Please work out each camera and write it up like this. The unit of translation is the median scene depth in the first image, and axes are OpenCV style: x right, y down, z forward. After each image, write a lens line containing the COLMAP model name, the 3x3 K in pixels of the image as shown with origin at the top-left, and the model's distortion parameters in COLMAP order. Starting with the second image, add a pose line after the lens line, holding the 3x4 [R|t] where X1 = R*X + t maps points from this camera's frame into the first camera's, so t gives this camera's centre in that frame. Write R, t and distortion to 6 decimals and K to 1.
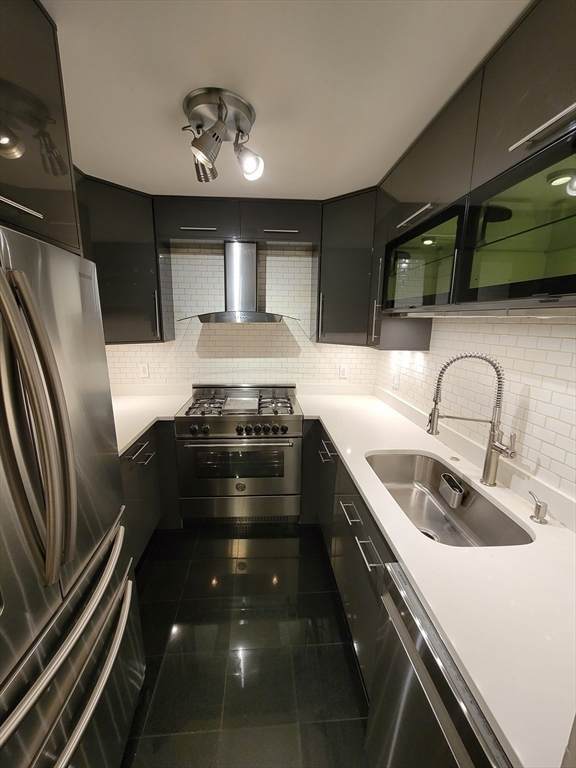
lens RADIAL K [[316.2, 0, 284.5], [0, 316.2, 386.2], [0, 0, 1]] dist [-0.002864, 0.001562]
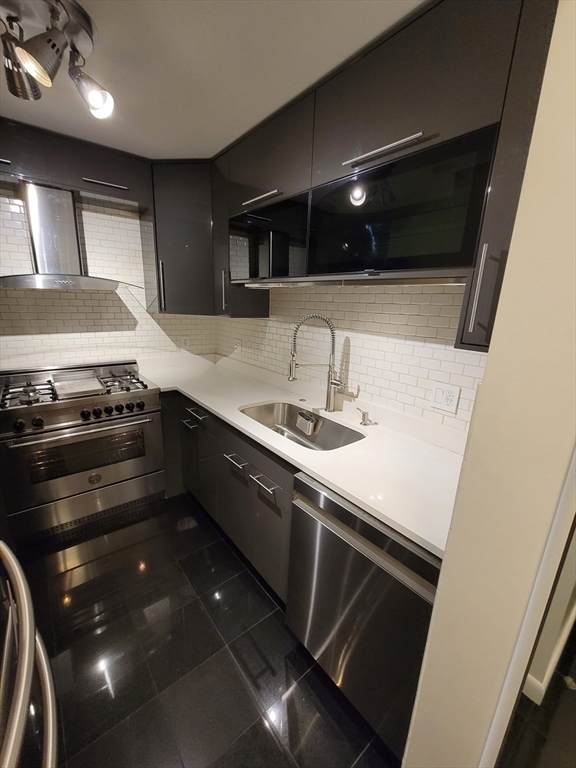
lens RADIAL K [[316.2, 0, 283.8], [0, 316.2, 387.4], [0, 0, 1]] dist [-0.002864, 0.001562]
pose [[0.821944, -0.134108, 0.553555, -0.193361], [0.094939, 0.990548, 0.099006, 0.034441], [-0.561600, -0.028823, 0.826907, -0.022377]]
